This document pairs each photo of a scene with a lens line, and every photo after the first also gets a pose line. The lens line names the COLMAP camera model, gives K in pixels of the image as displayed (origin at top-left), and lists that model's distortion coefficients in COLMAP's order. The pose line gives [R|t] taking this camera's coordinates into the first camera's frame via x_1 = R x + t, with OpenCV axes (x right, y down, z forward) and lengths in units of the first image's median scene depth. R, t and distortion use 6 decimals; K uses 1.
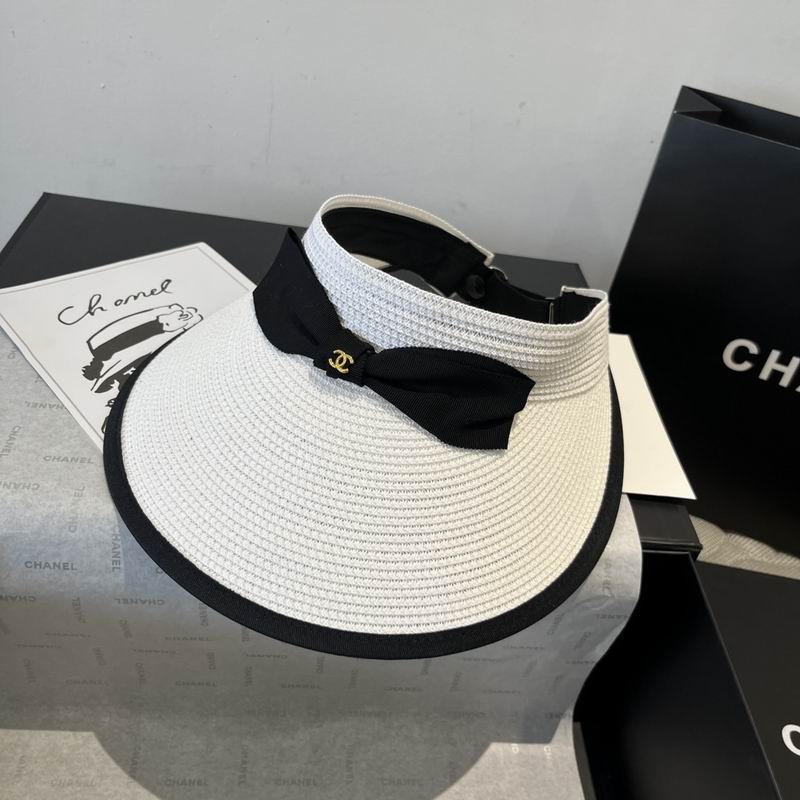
lens RADIAL K [[783.2, 0, 402.1], [0, 783.2, 408.4], [0, 0, 1]] dist [0.001439, 0.000000]
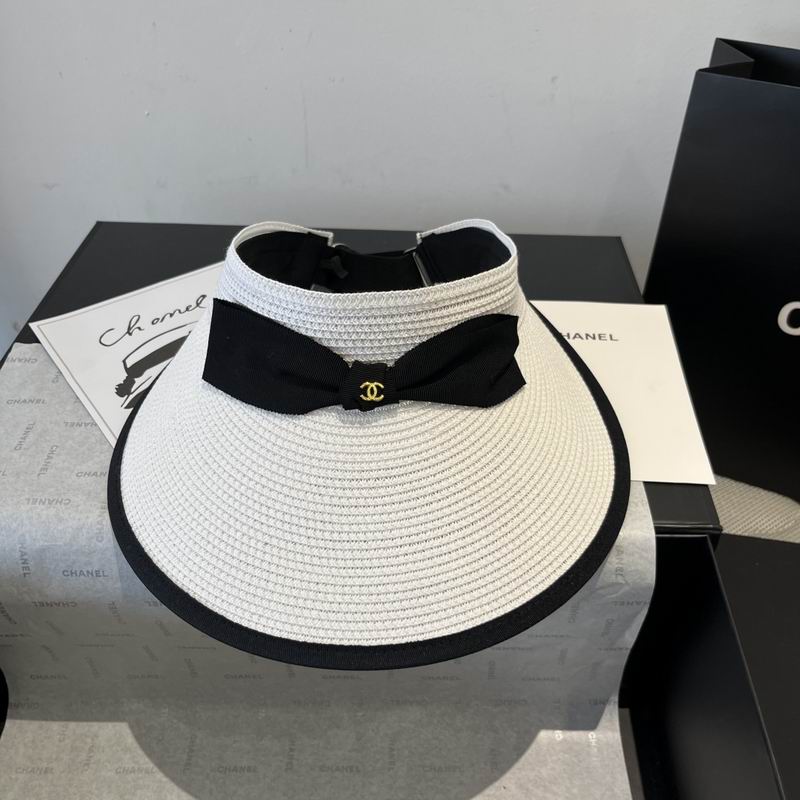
lens RADIAL K [[783.2, 0, 414.8], [0, 783.2, 405.7], [0, 0, 1]] dist [0.001439, 0.000000]
pose [[0.986104, -0.067913, -0.151611, 0.149790], [0.071059, 0.997353, 0.015430, -0.012590], [0.150162, -0.025989, 0.988320, -0.000510]]
